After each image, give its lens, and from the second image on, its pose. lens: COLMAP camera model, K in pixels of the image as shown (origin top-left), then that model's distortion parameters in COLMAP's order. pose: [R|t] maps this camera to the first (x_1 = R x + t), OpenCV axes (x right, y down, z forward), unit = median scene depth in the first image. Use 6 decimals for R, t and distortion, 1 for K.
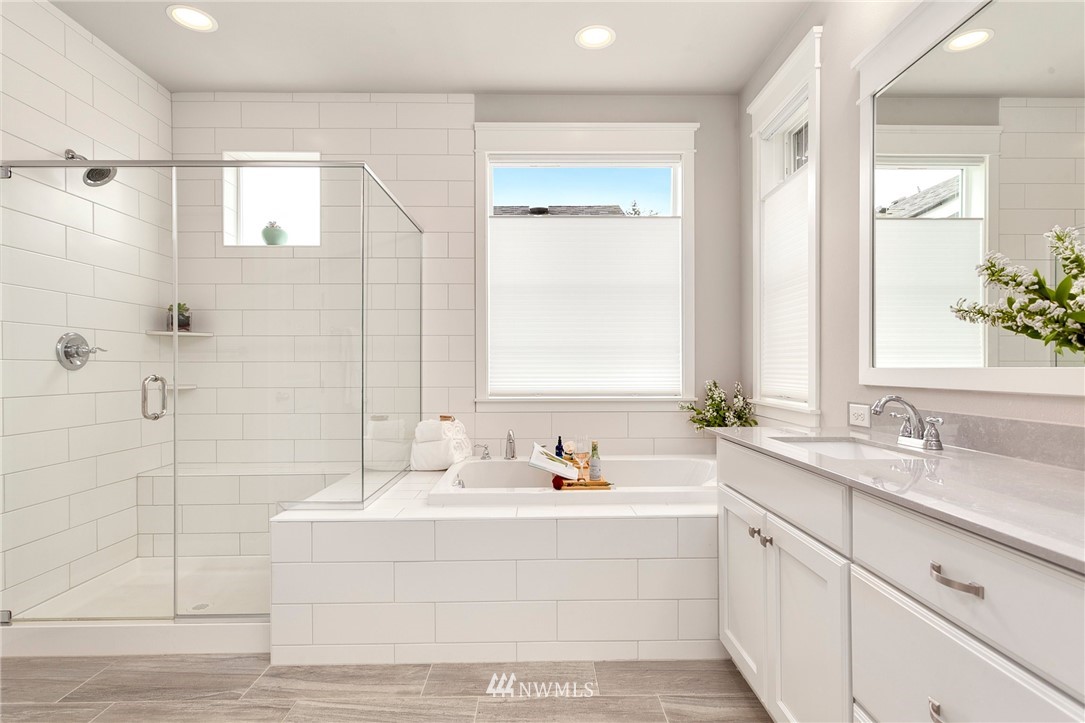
lens RADIAL K [[552.5, 0, 541.7], [0, 552.5, 368.3], [0, 0, 1]] dist [0.005745, 0.001756]
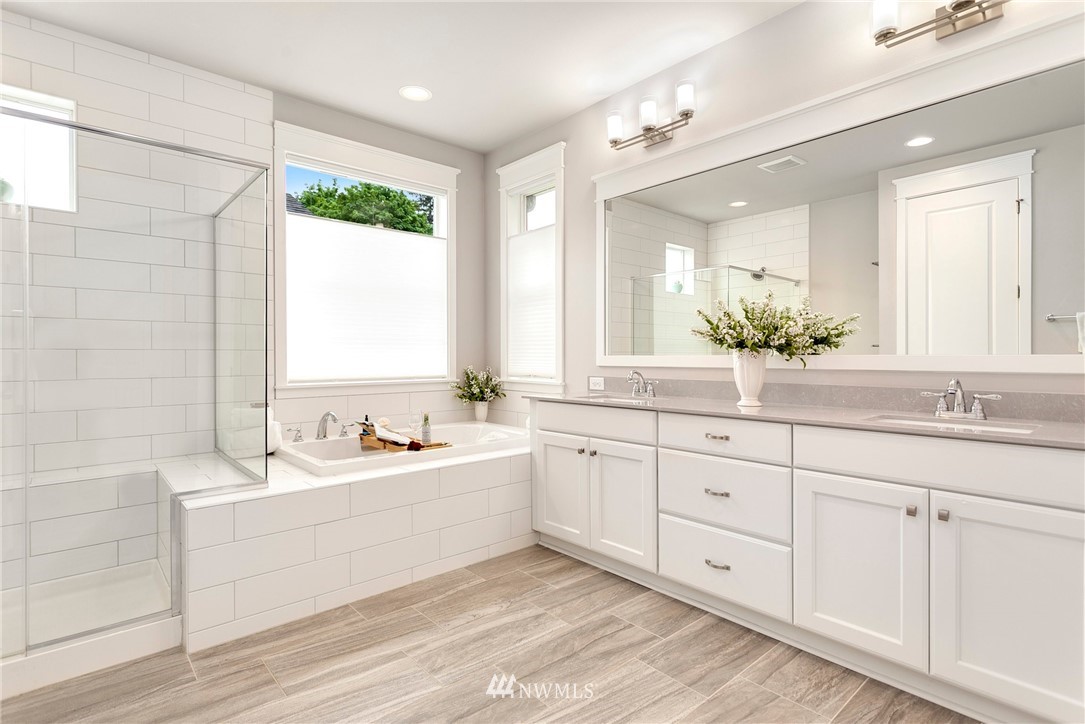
lens RADIAL K [[552.5, 0, 538.9], [0, 552.5, 357.8], [0, 0, 1]] dist [0.005745, 0.001756]
pose [[0.753370, -0.002382, 0.657593, -0.652238], [0.001666, 0.999997, 0.001714, 0.001617], [-0.657595, -0.000196, 0.753371, -0.164431]]
